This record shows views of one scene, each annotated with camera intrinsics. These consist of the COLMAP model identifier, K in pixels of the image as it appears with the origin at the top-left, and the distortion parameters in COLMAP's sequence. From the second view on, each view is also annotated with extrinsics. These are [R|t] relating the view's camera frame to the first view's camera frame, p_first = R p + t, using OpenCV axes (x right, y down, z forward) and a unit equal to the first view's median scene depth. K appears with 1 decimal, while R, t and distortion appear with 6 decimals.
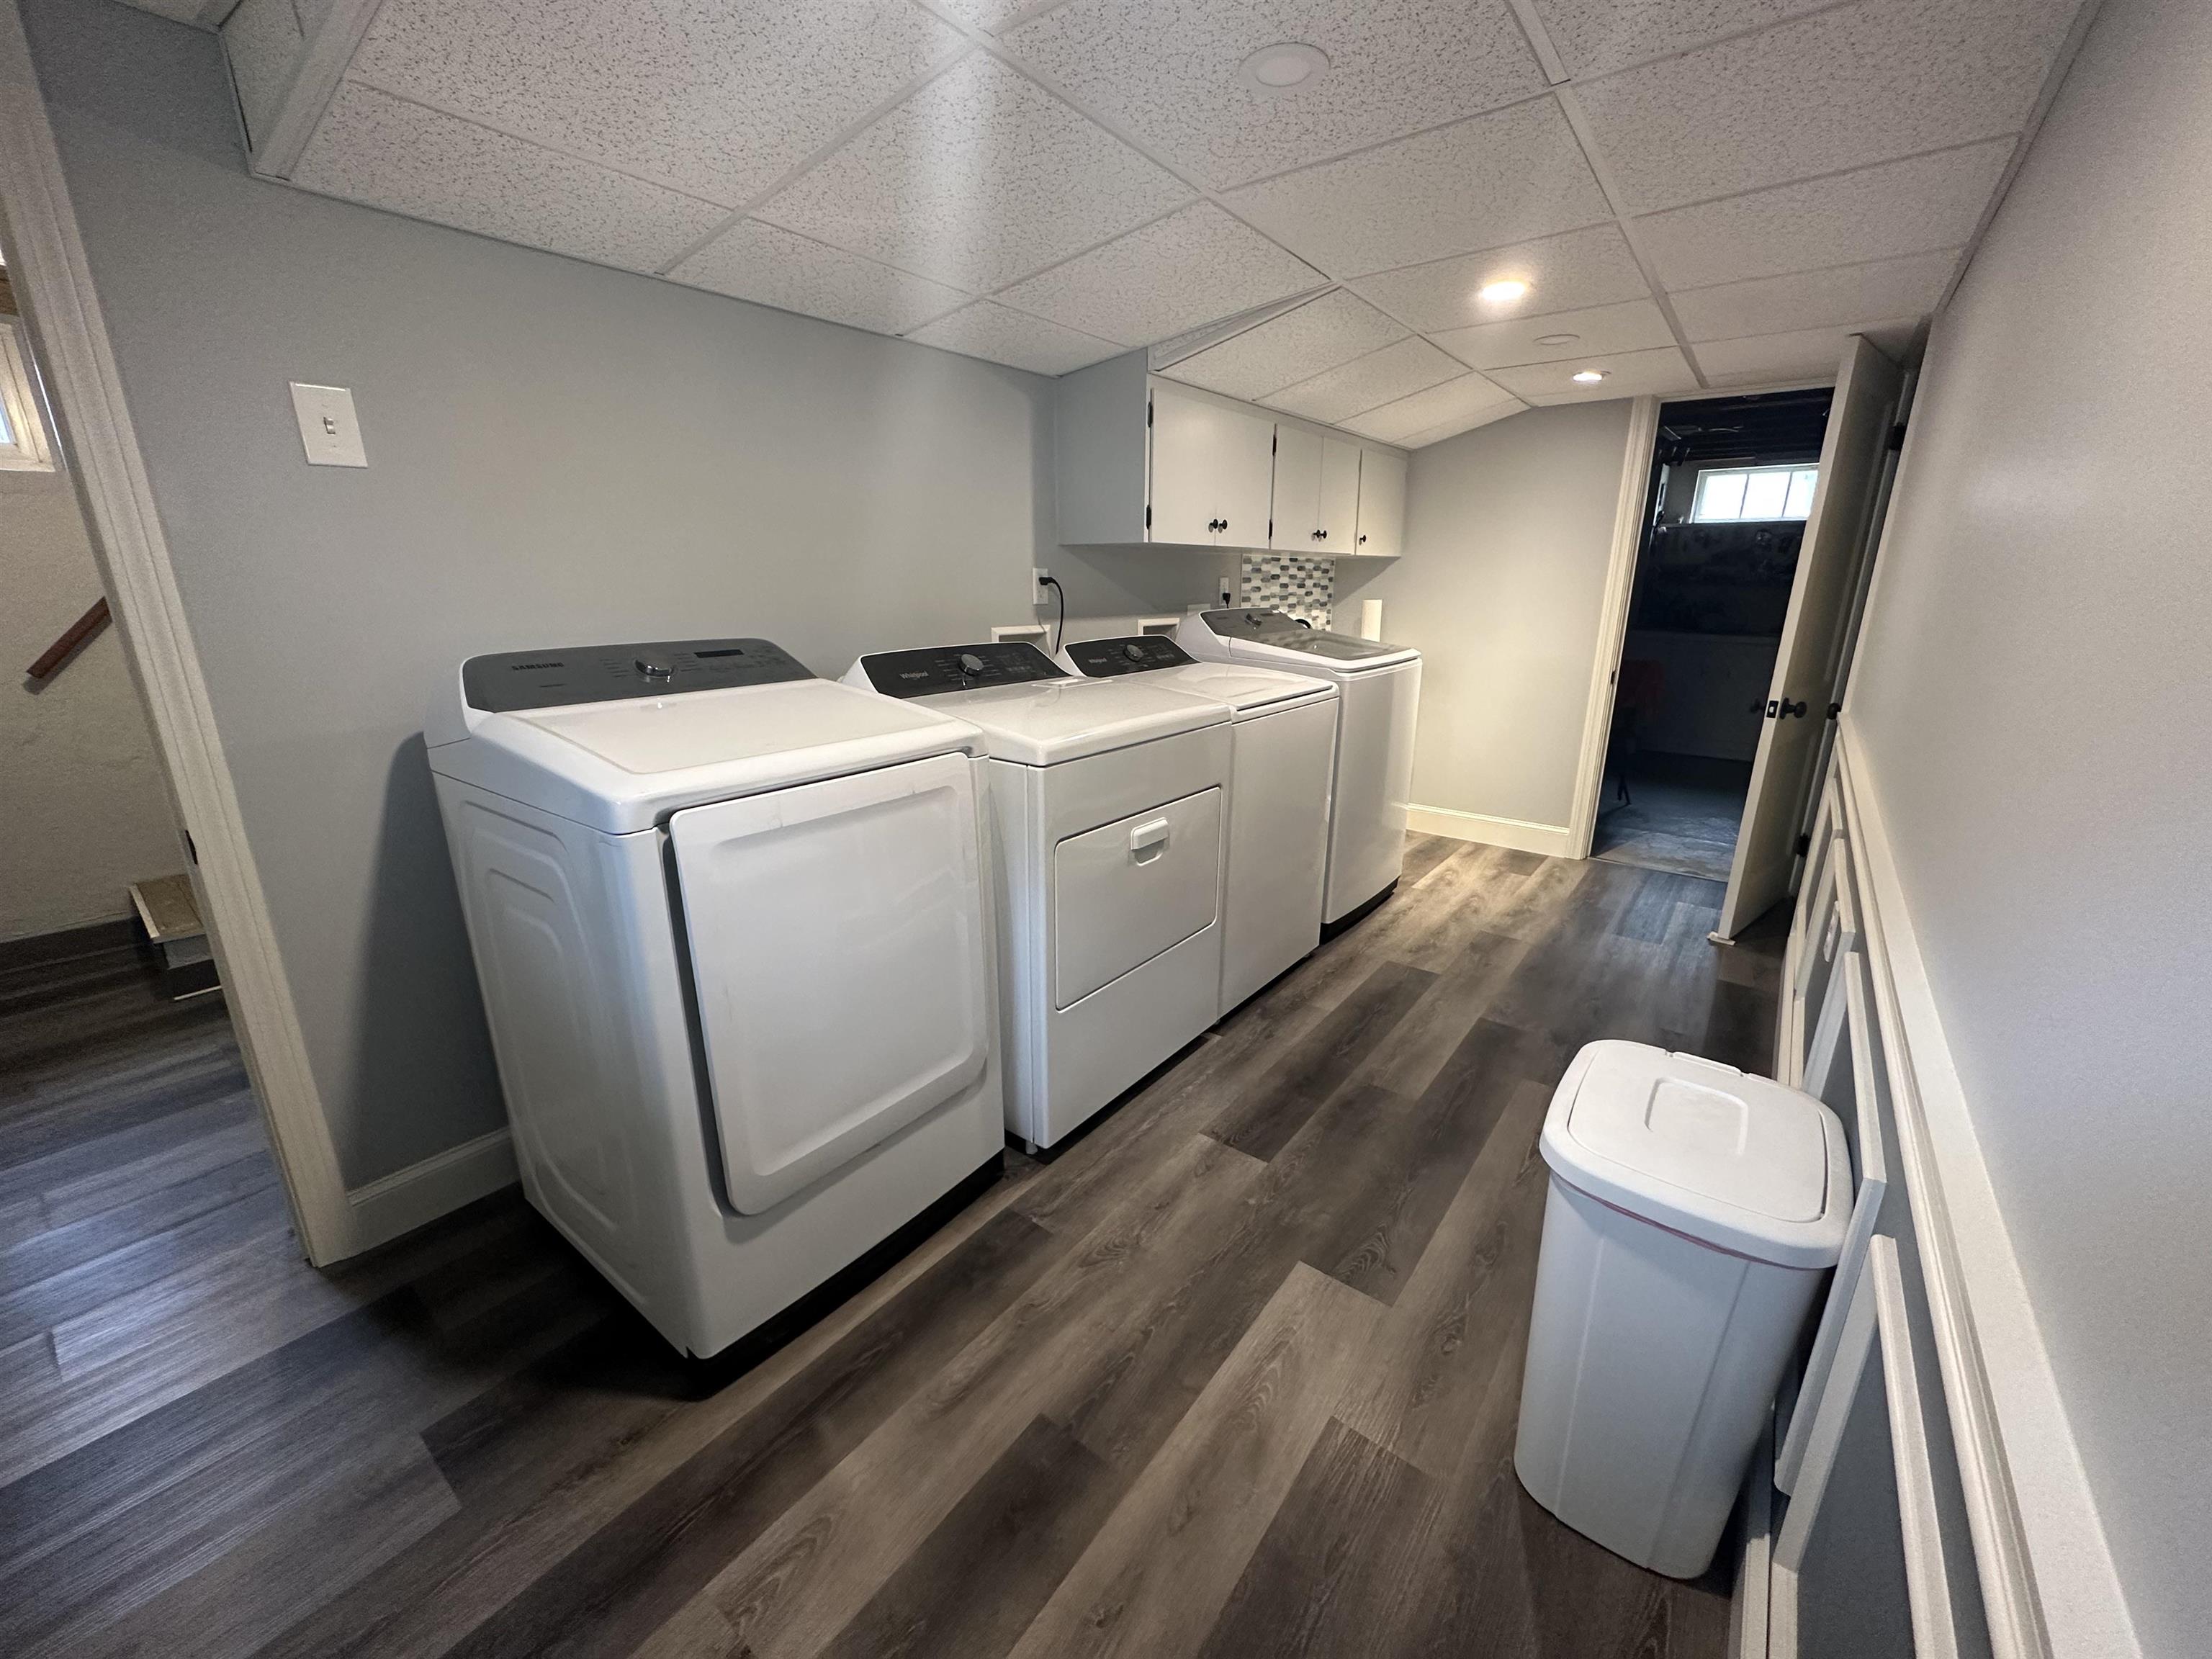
lens RADIAL K [[878.6, 0, 1102.7], [0, 878.6, 838.7], [0, 0, 1]] dist [-0.002551, 0.000598]
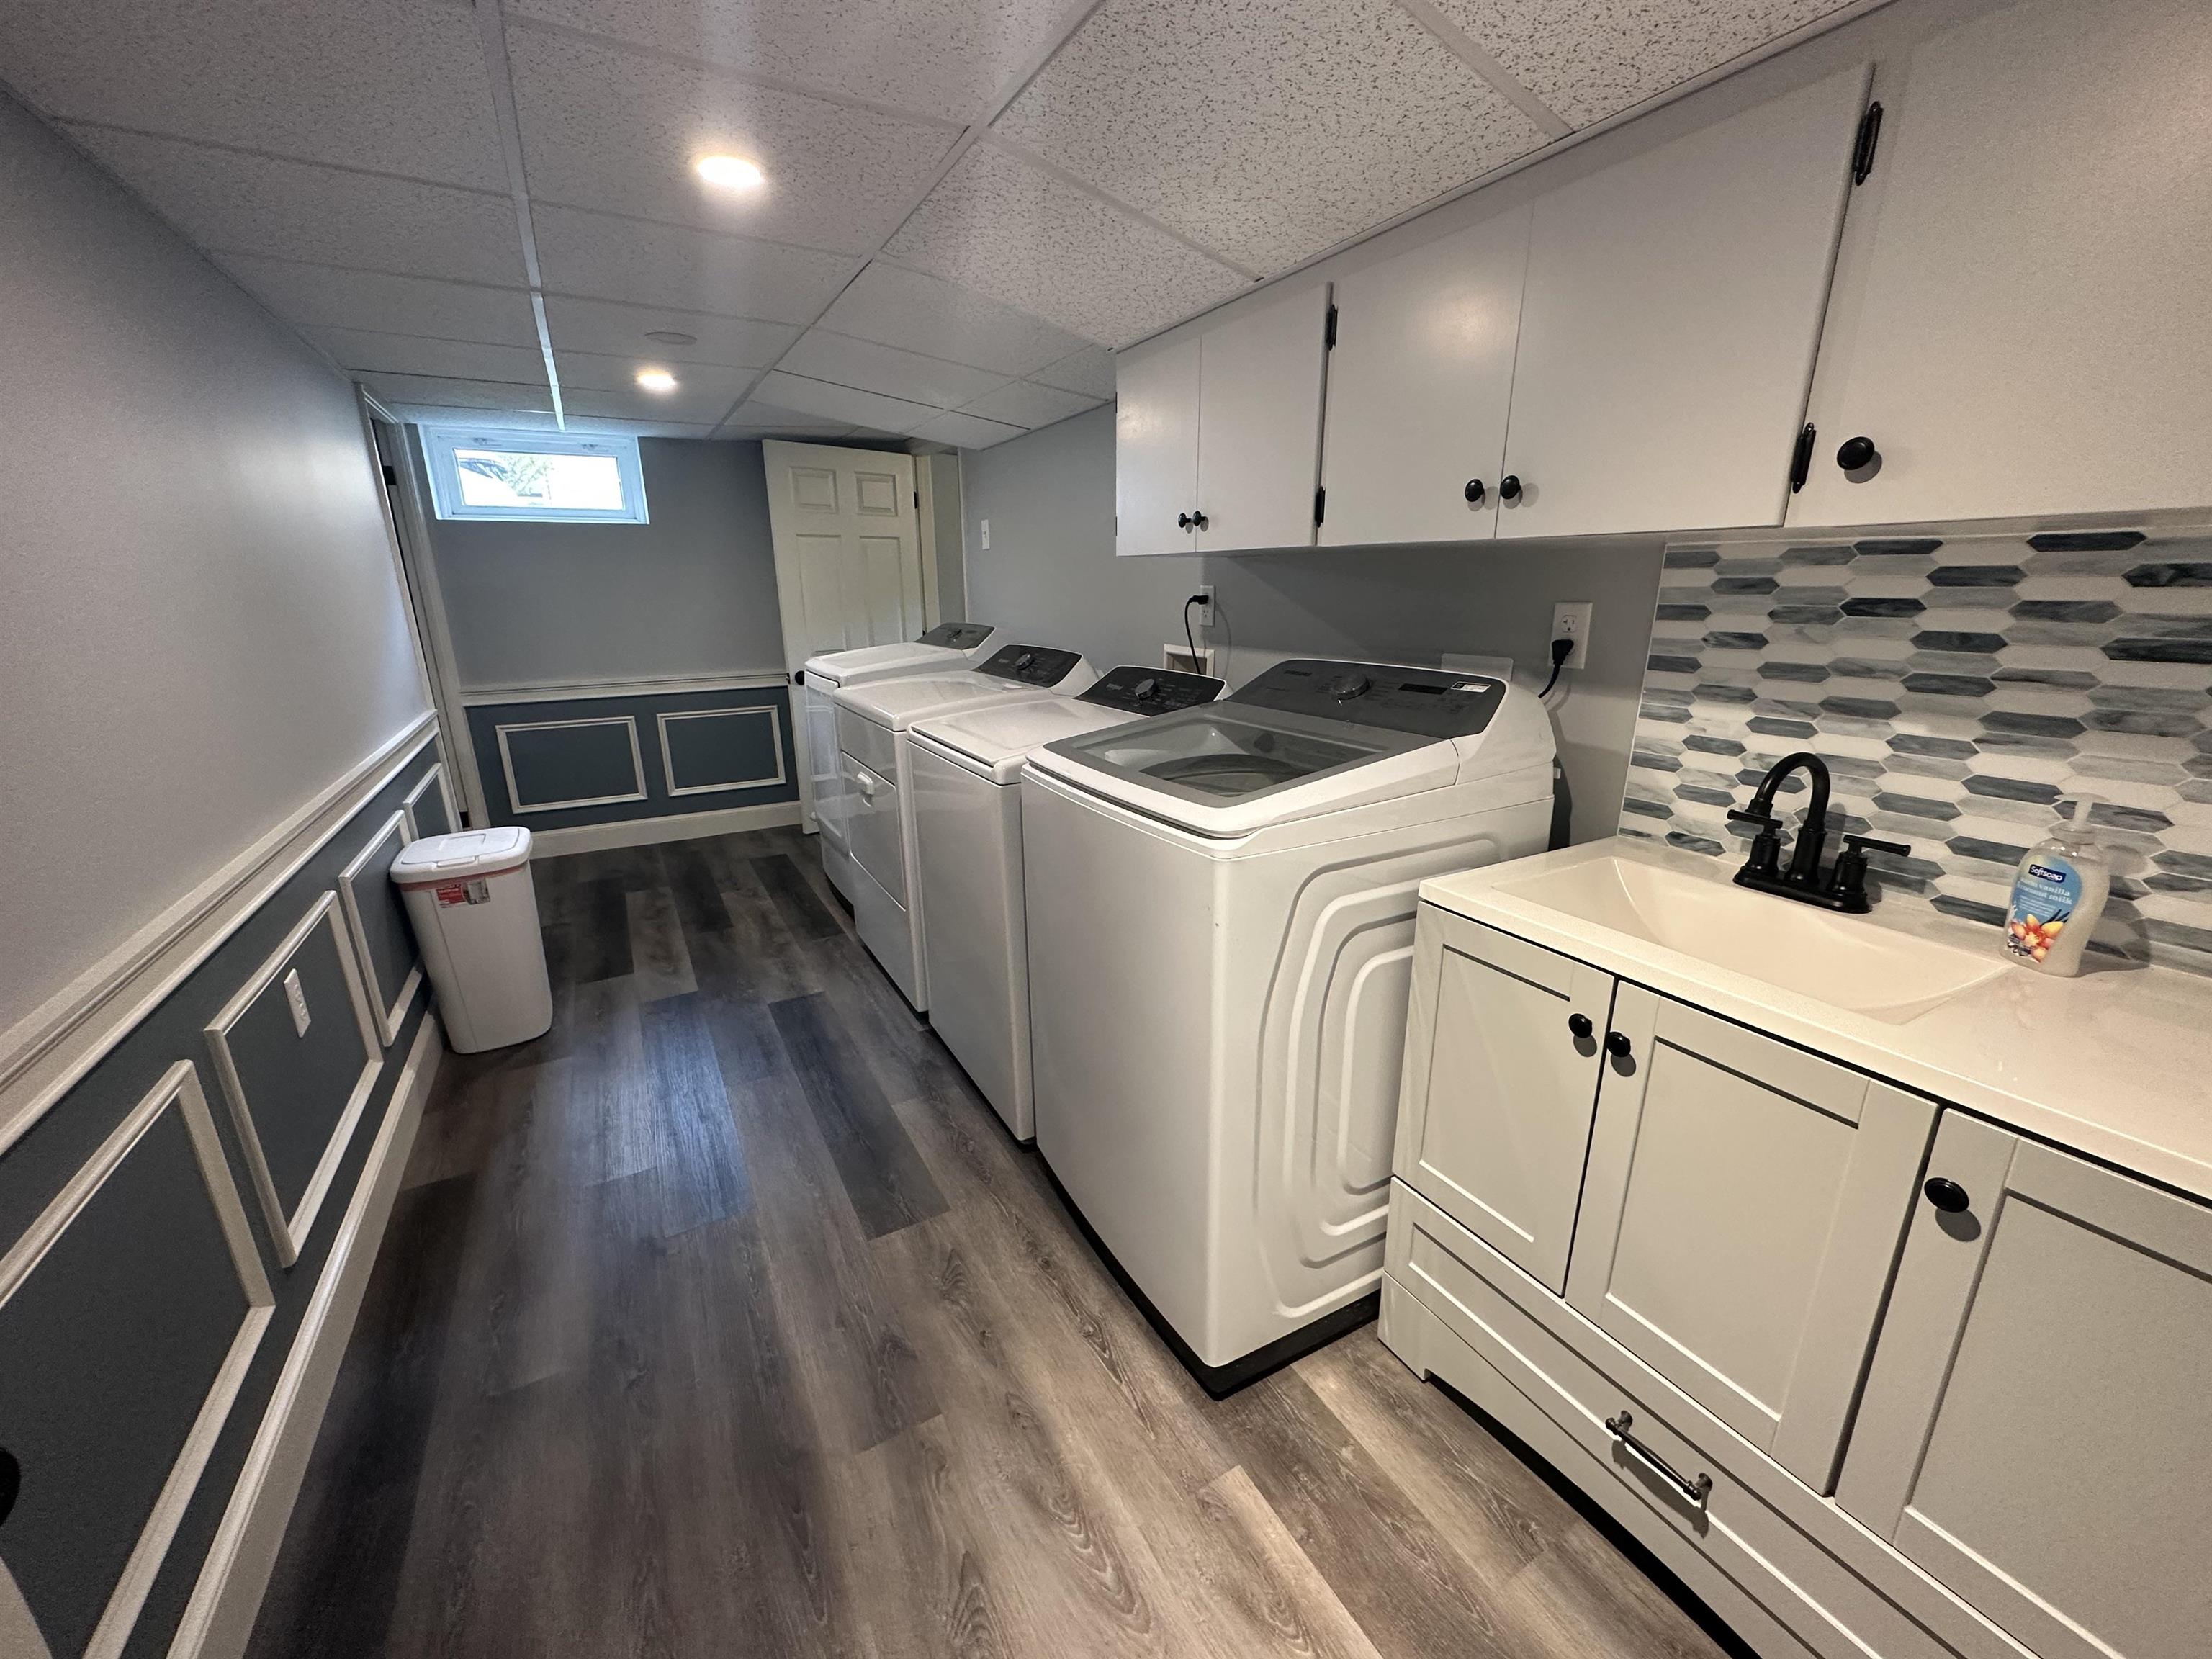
lens RADIAL K [[878.6, 0, 1101.7], [0, 878.6, 829.1], [0, 0, 1]] dist [-0.002551, 0.000598]
pose [[-0.393617, 0.247997, -0.885191, 0.741405], [-0.259188, 0.893918, 0.365695, -0.348466], [0.881979, 0.373375, -0.287584, 1.130766]]
